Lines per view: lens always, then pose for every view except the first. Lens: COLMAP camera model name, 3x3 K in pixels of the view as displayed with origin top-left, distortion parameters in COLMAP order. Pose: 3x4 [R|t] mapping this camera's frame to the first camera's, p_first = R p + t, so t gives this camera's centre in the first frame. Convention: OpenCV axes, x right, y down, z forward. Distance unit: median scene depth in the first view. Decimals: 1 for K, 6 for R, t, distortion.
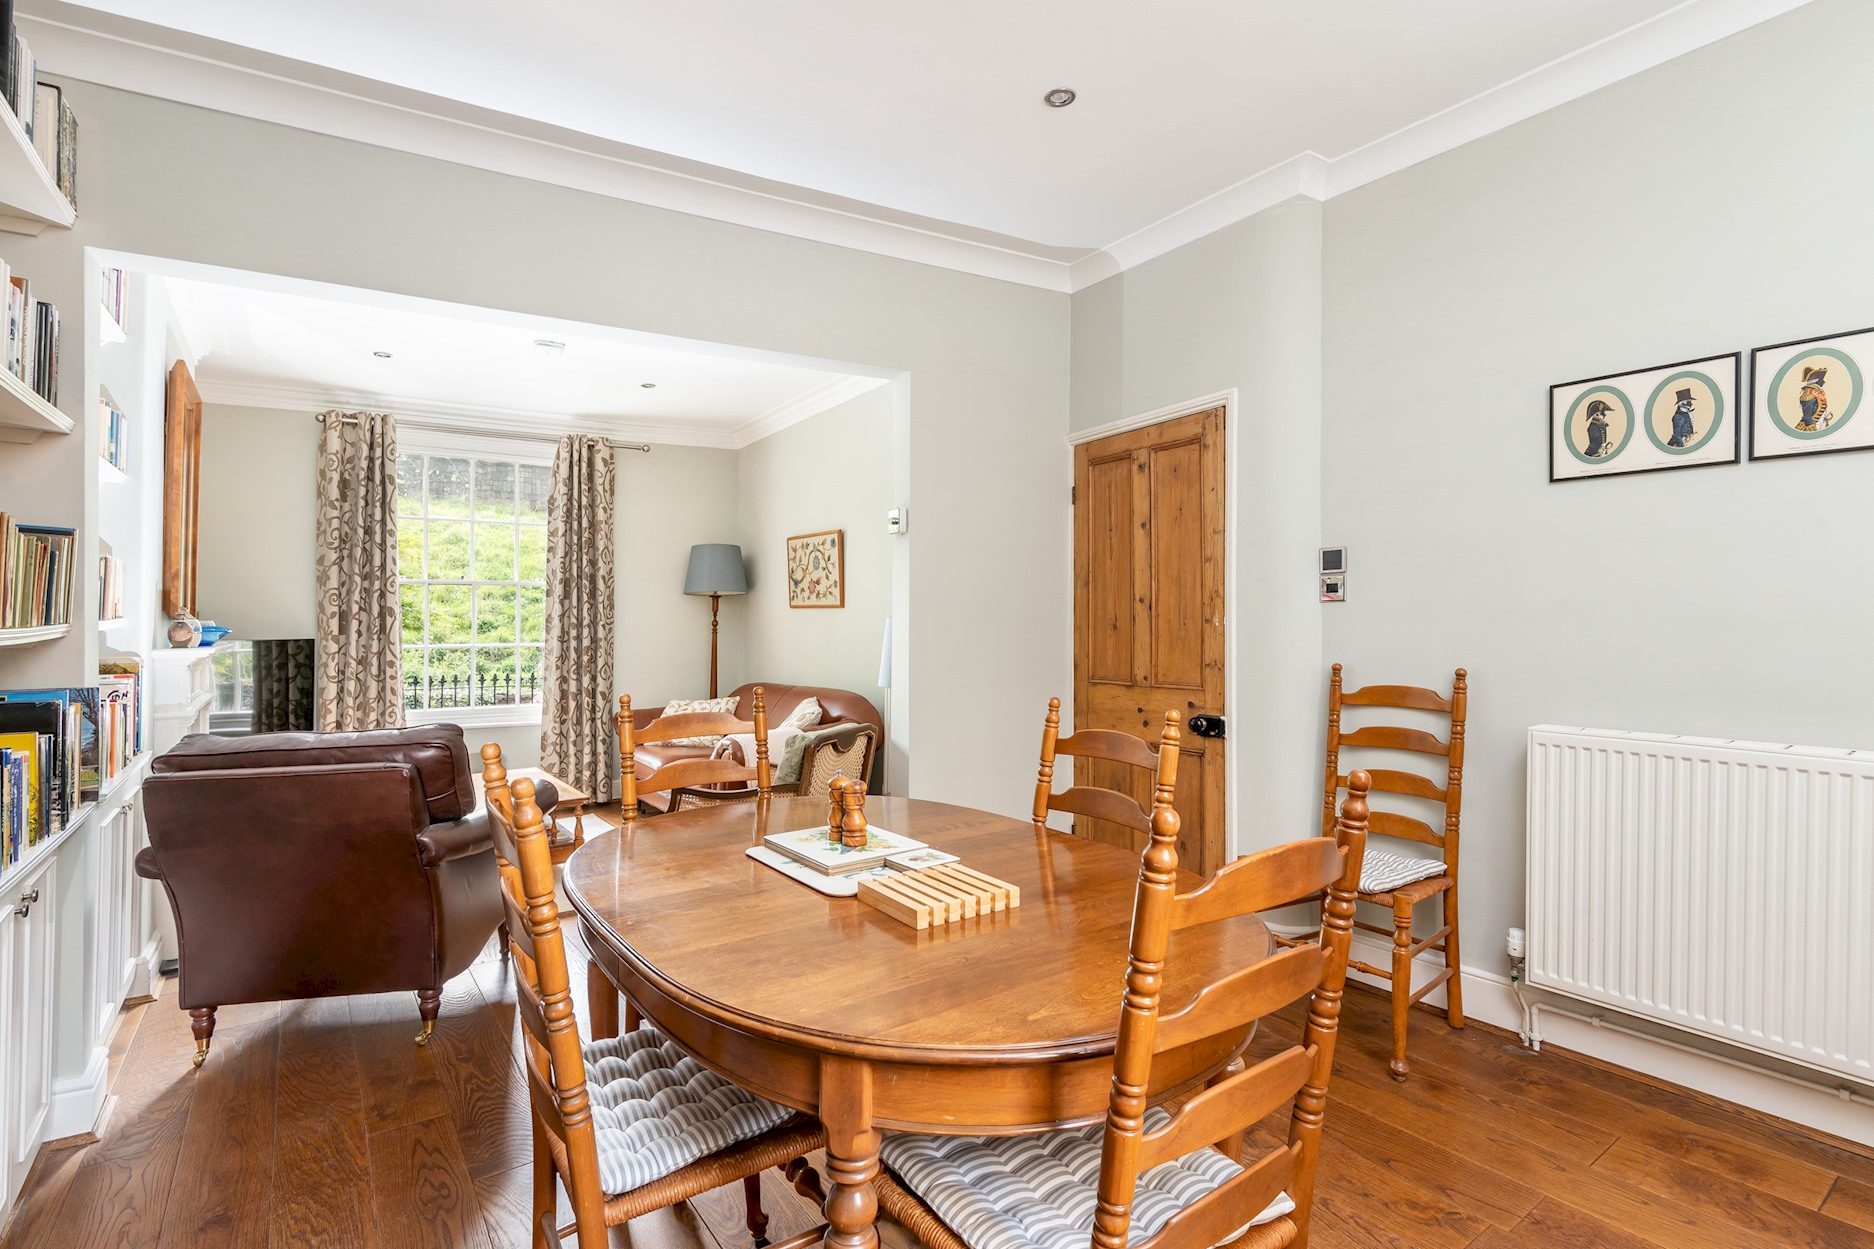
lens RADIAL K [[912.8, 0, 933.8], [0, 912.8, 609.8], [0, 0, 1]] dist [0.000479, 0.000017]
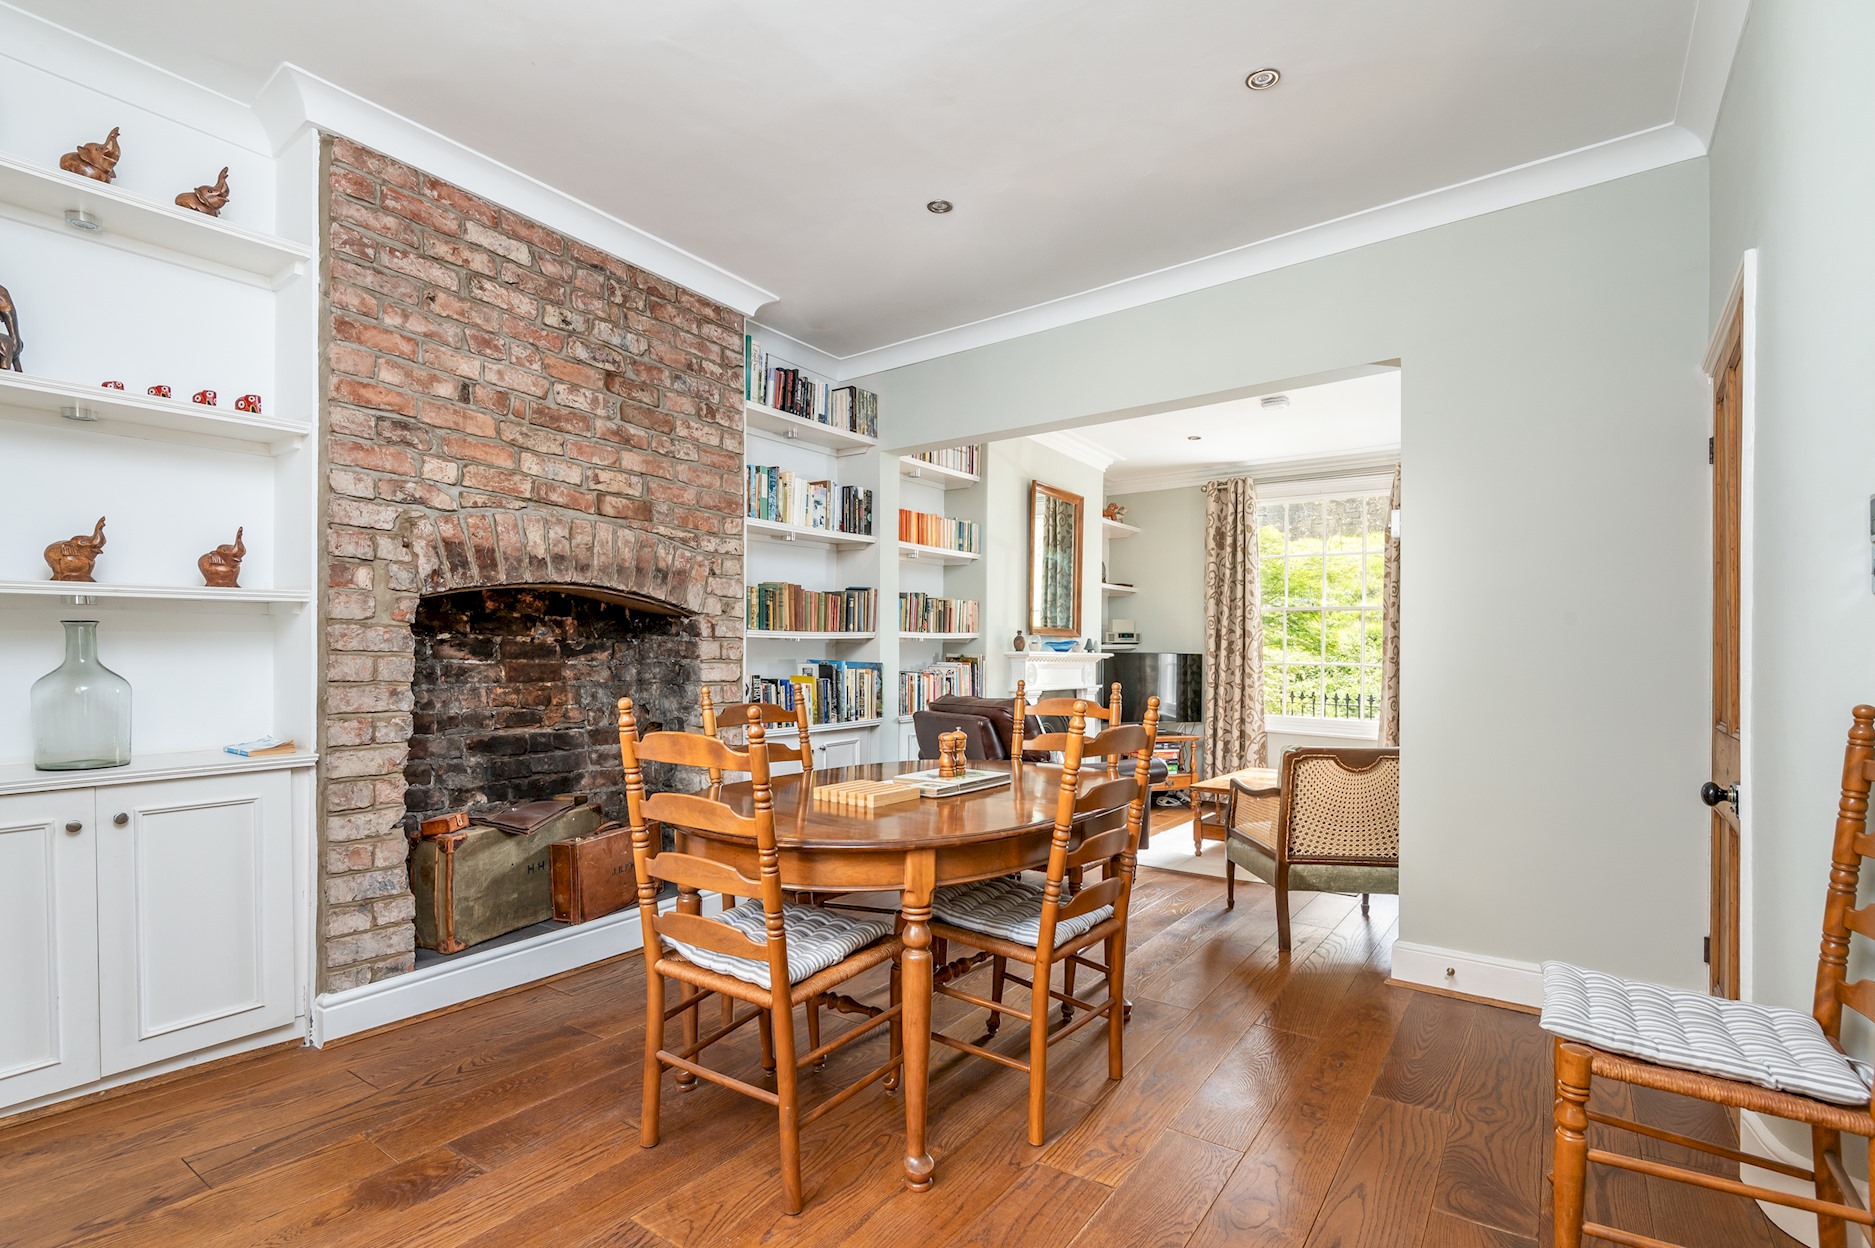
lens RADIAL K [[898.1, 0, 934.4], [0, 898.1, 637.0], [0, 0, 1]] dist [0.013213, -0.017460]
pose [[0.328264, 0.001337, -0.944585, 0.440892], [-0.007433, 0.999972, -0.001168, 0.011491], [0.944557, 0.007405, 0.328265, 0.193059]]
